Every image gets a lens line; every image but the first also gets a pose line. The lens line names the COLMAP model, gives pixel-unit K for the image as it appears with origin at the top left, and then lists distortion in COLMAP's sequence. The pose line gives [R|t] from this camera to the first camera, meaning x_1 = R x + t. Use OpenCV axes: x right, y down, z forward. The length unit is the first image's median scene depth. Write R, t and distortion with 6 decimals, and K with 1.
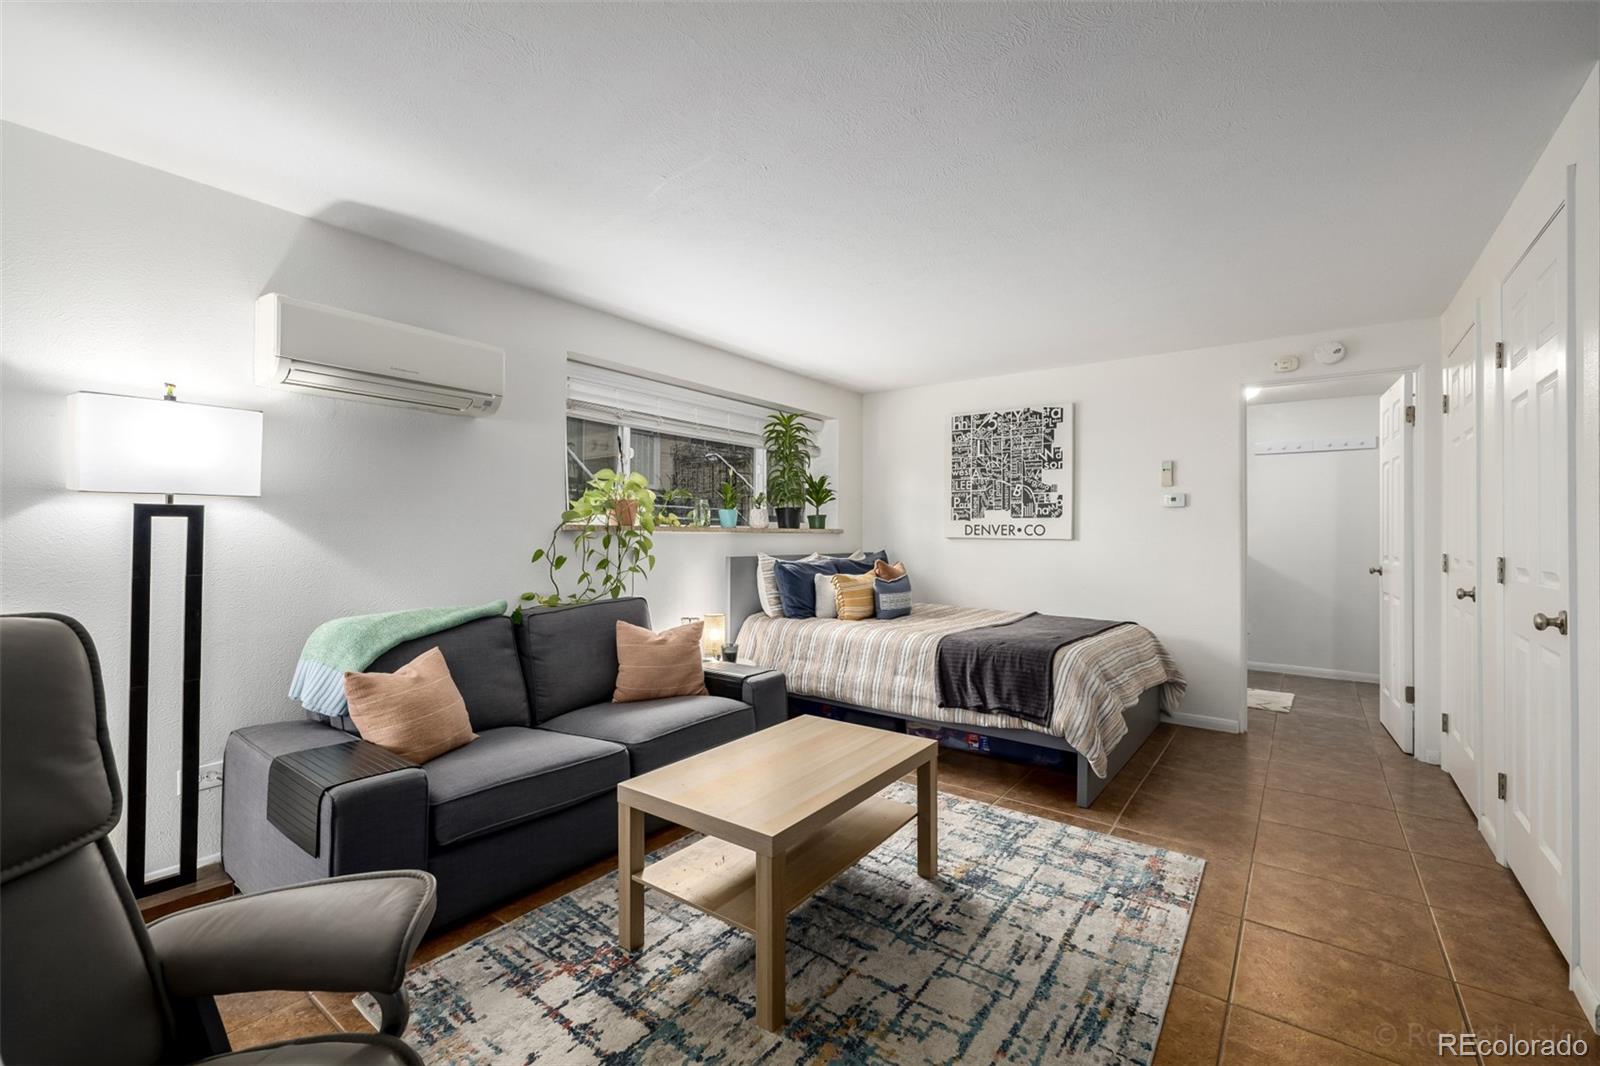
lens RADIAL K [[677.6, 0, 799.0], [0, 677.6, 529.4], [0, 0, 1]] dist [0.001510, 0.000354]
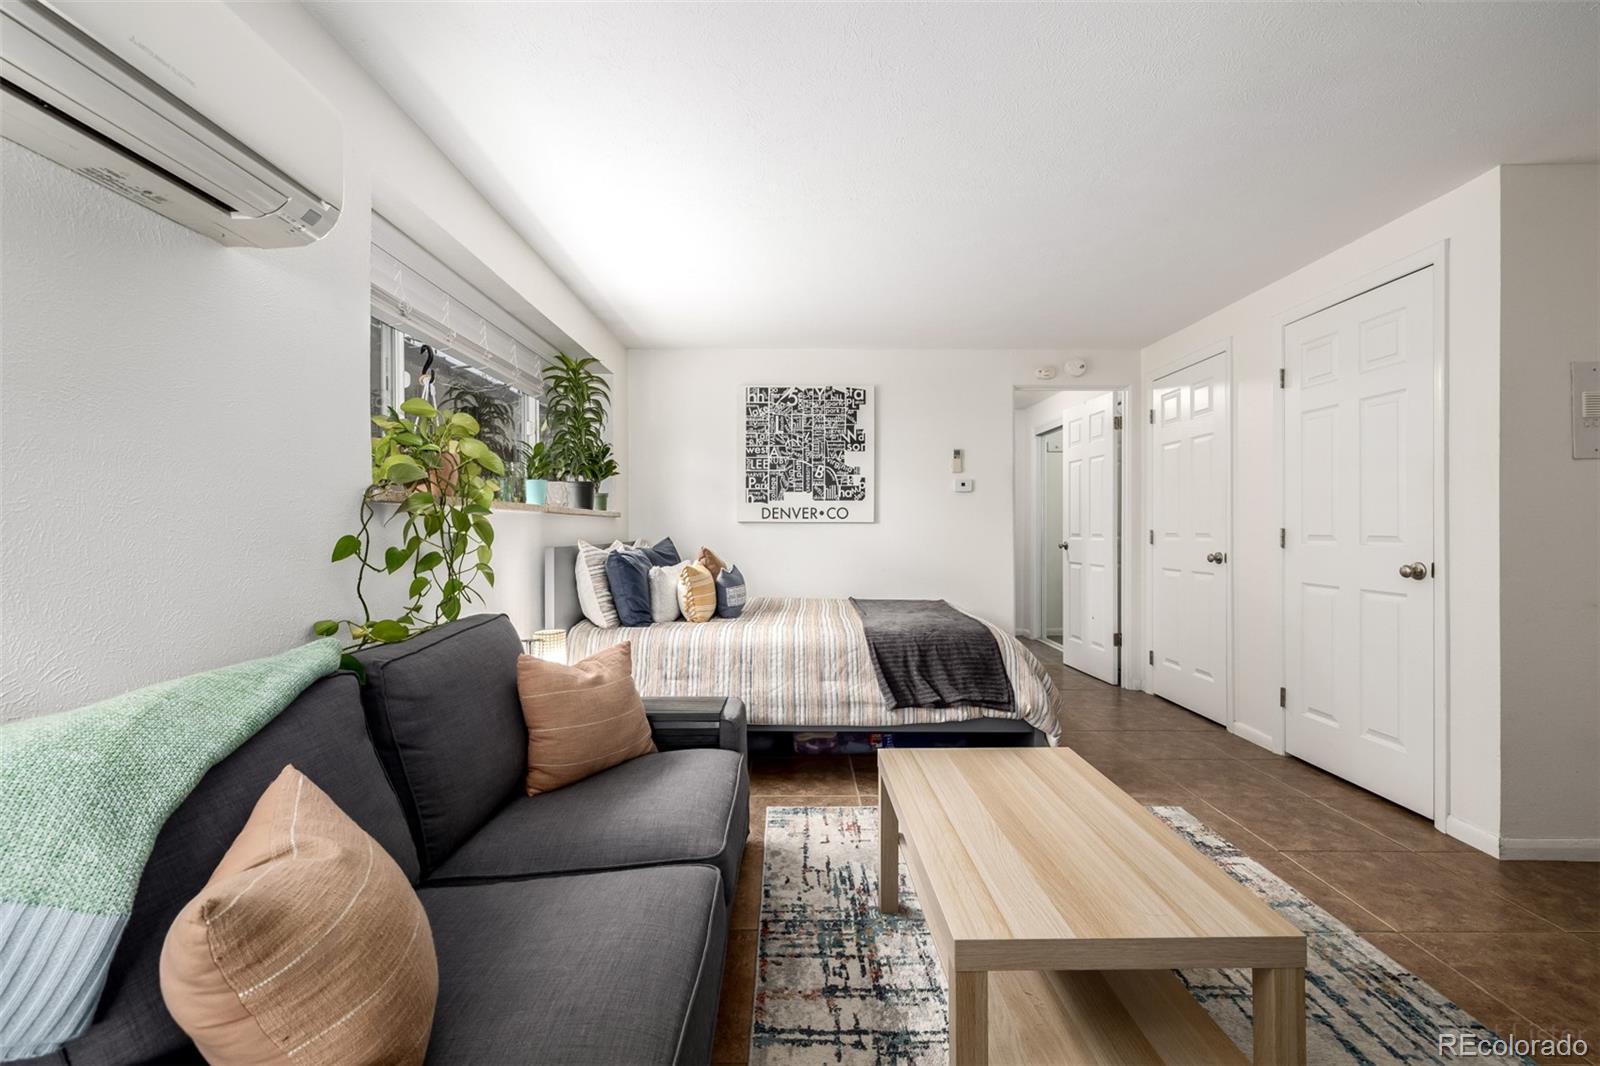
lens RADIAL K [[679.8, 0, 798.0], [0, 679.8, 528.9], [0, 0, 1]] dist [0.000871, 0.000022]
pose [[0.799717, -0.007545, 0.600330, -0.317394], [0.001904, 0.999948, 0.010031, 0.015259], [-0.600374, -0.006879, 0.799690, 0.286652]]
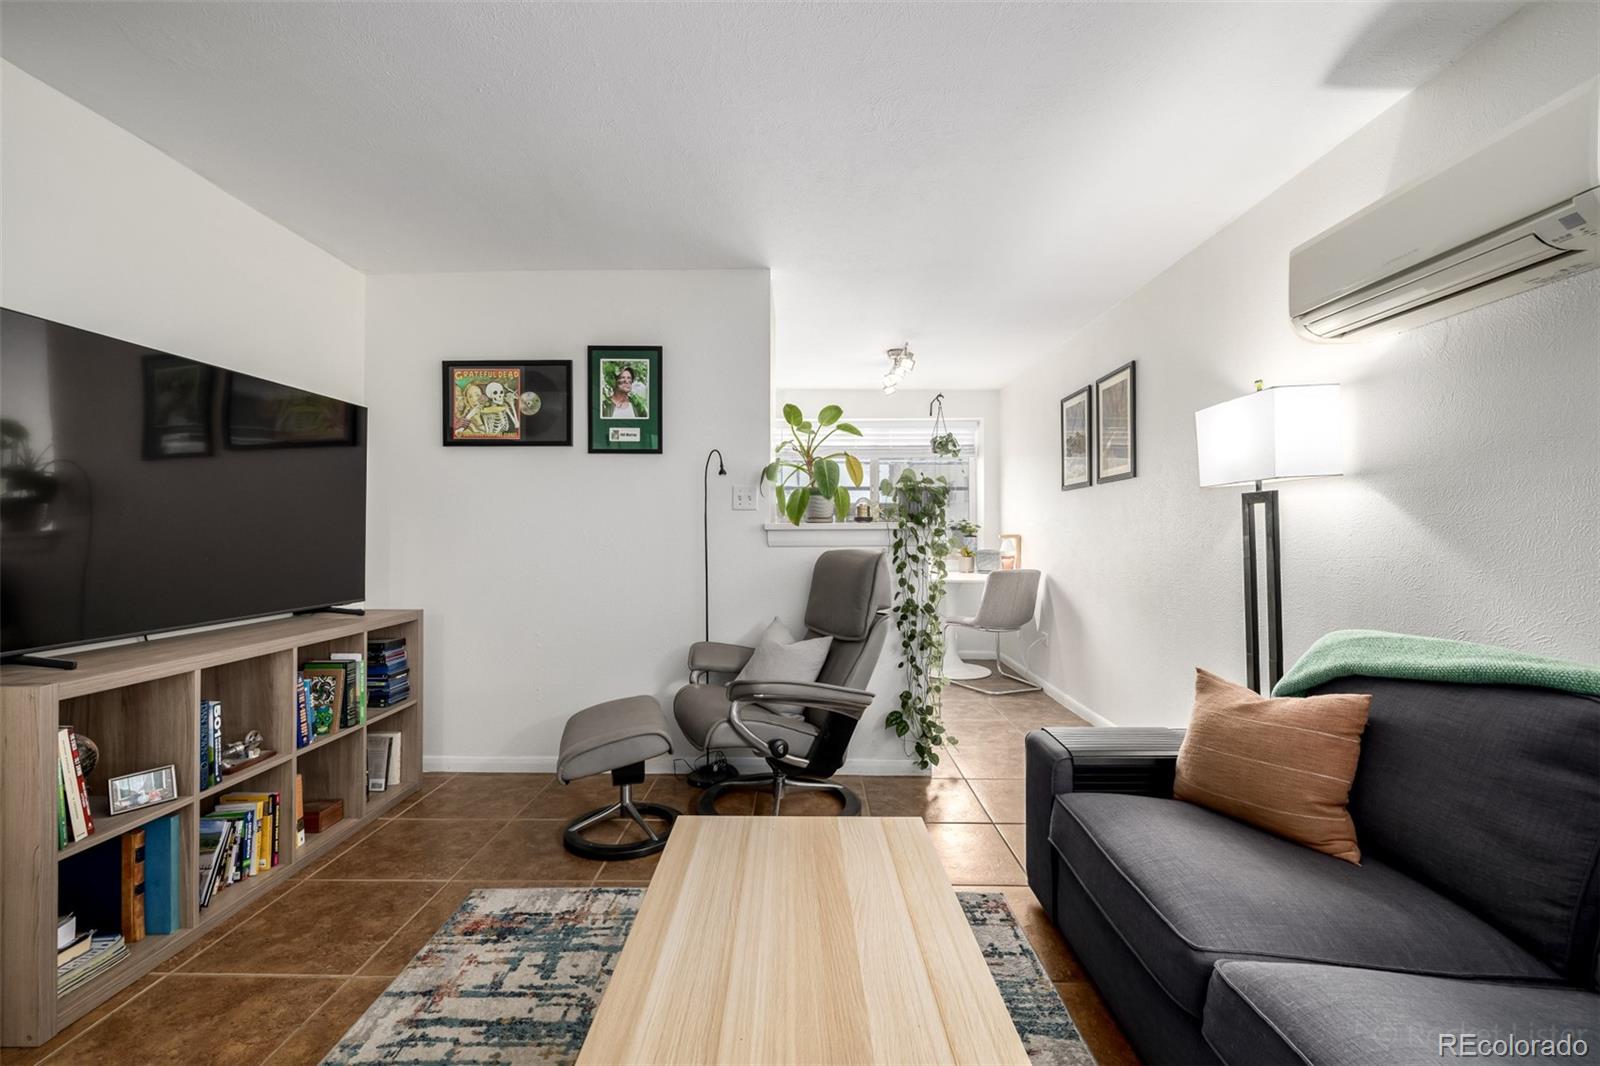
lens RADIAL K [[679.8, 0, 798.0], [0, 679.8, 528.9], [0, 0, 1]] dist [0.000871, 0.000022]
pose [[-0.801526, -0.012483, -0.597829, 0.154865], [-0.002953, 0.999853, -0.016919, 0.022093], [0.597952, -0.011796, -0.801445, 0.709070]]
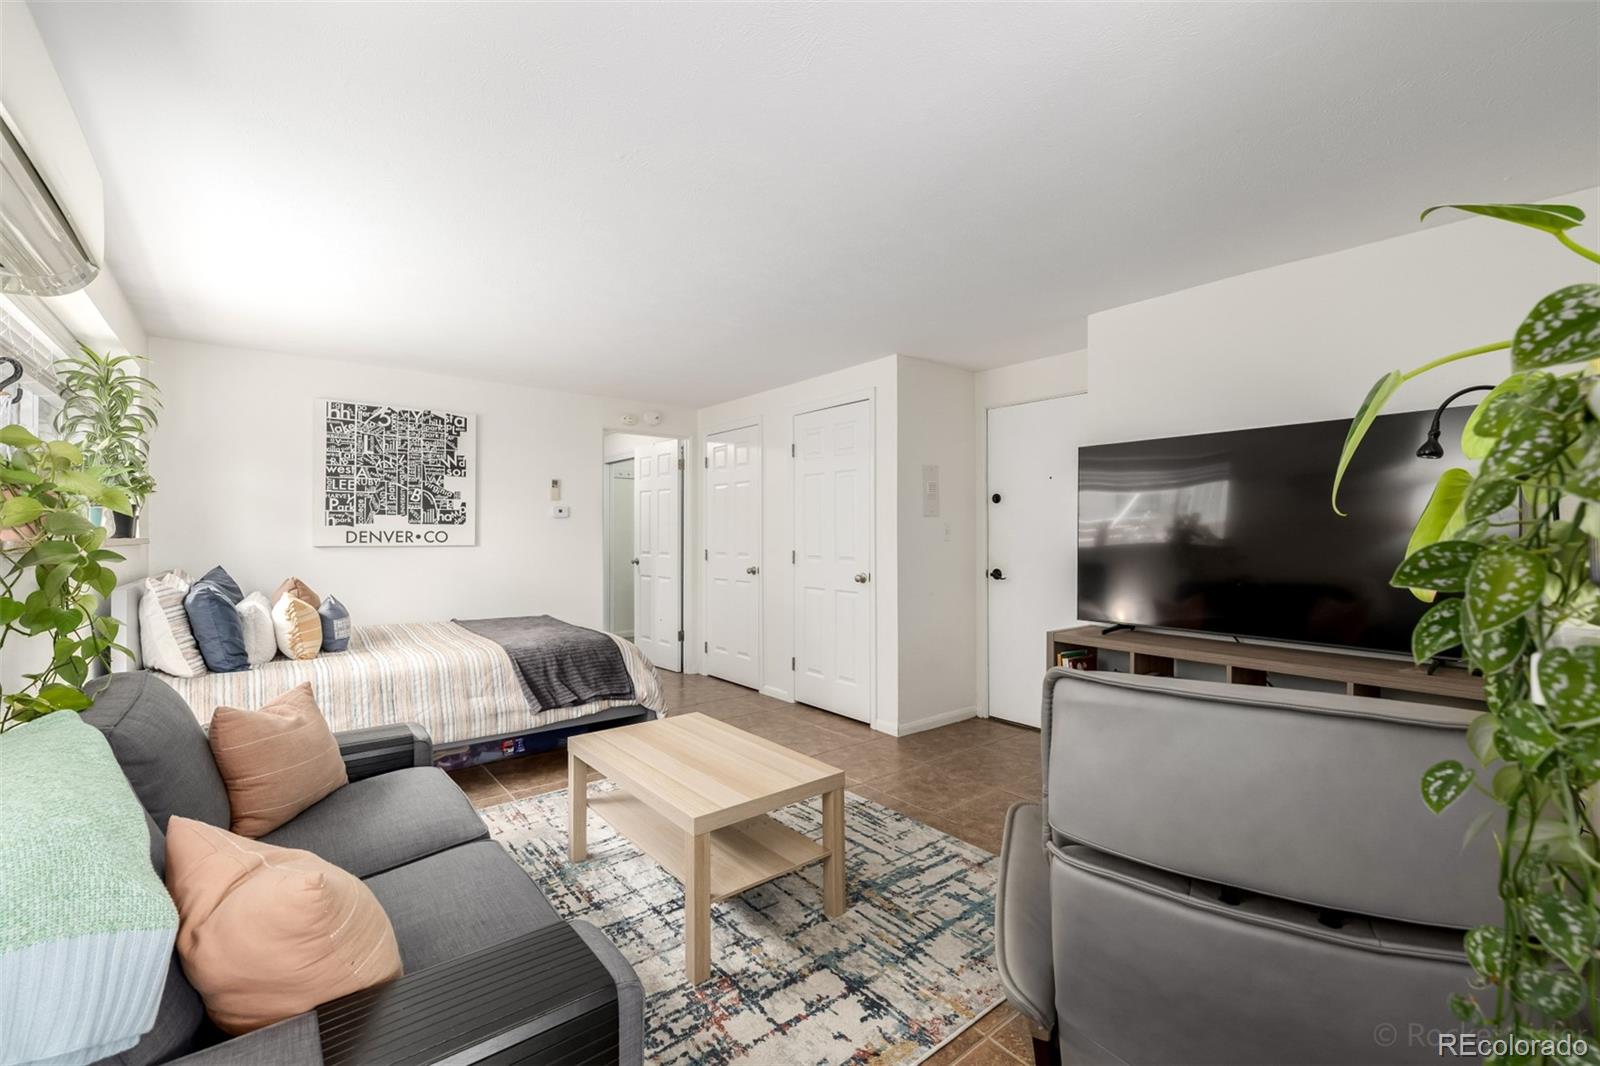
lens RADIAL K [[669.3, 0, 795.8], [0, 669.3, 529.7], [0, 0, 1]] dist [-0.000798, 0.000169]
pose [[0.252200, -0.000209, 0.967675, -0.515165], [-0.003635, 0.999993, 0.001163, -0.013788], [-0.967668, -0.003810, 0.252197, 0.283157]]
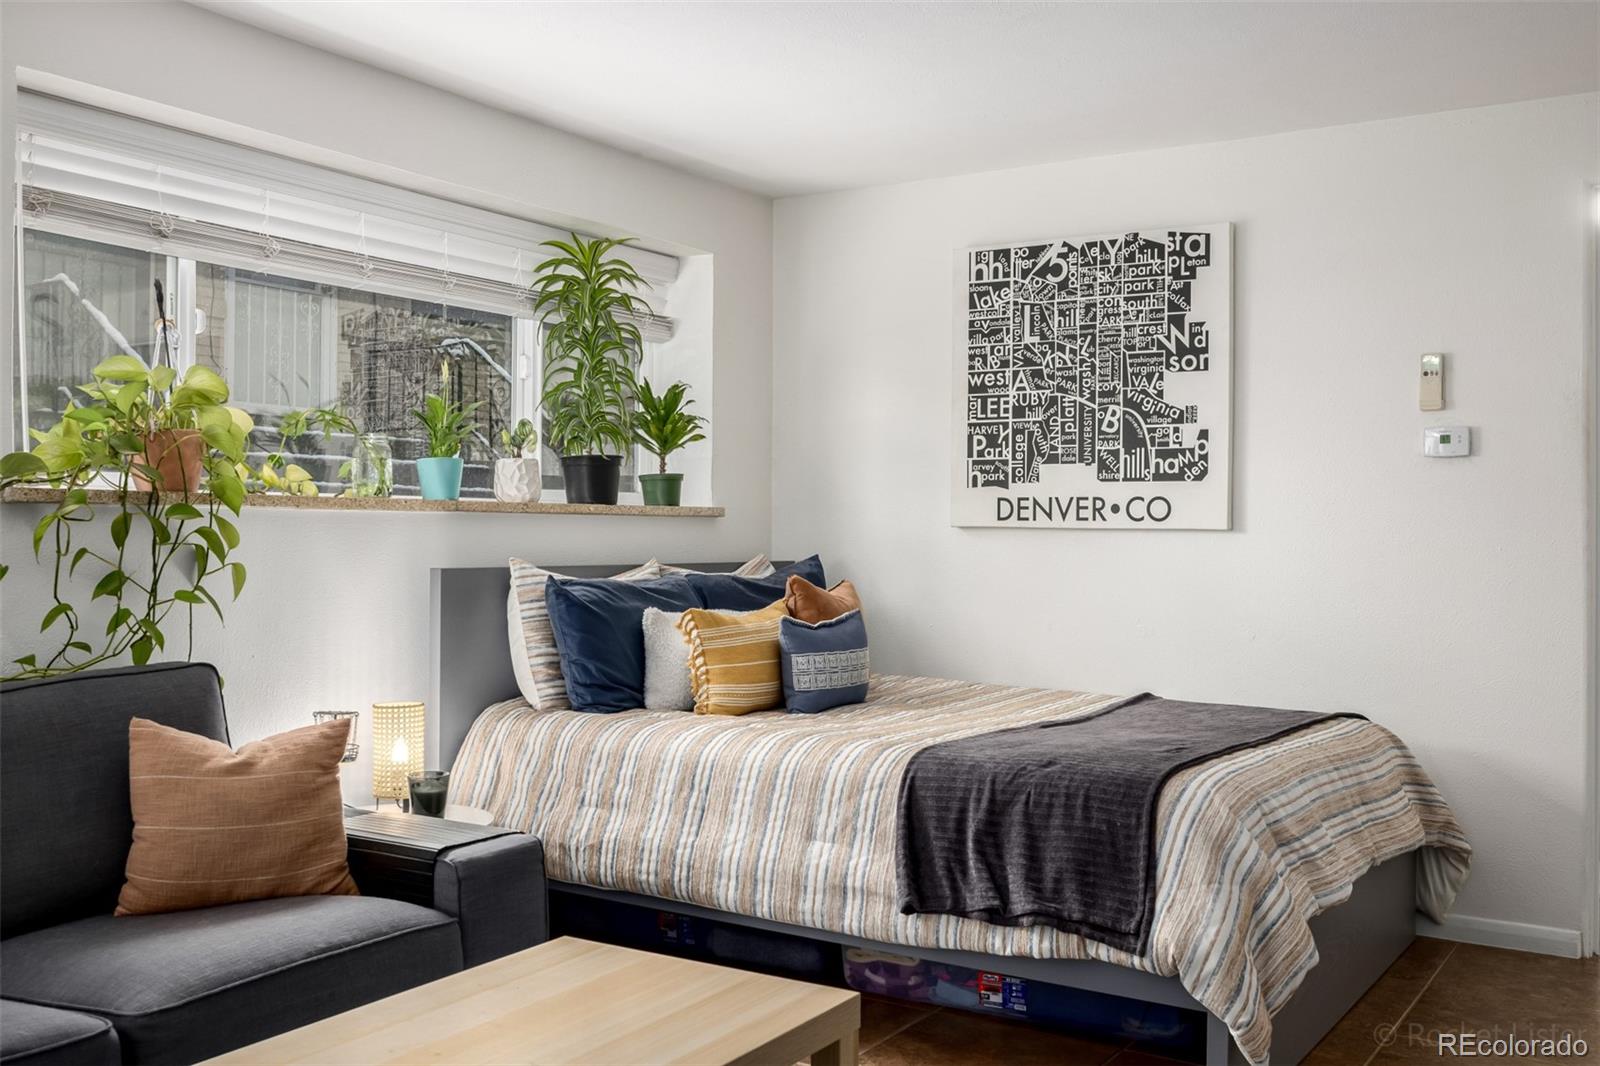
lens RADIAL K [[1514.0, 0, 798.5], [0, 1514.0, 520.8], [0, 0, 1]] dist [-0.004981, 0.003938]
pose [[0.997318, 0.001674, 0.073171, 0.053076], [-0.001798, 0.999997, 0.001625, 0.008454], [-0.073168, -0.001752, 0.997318, 0.033529]]
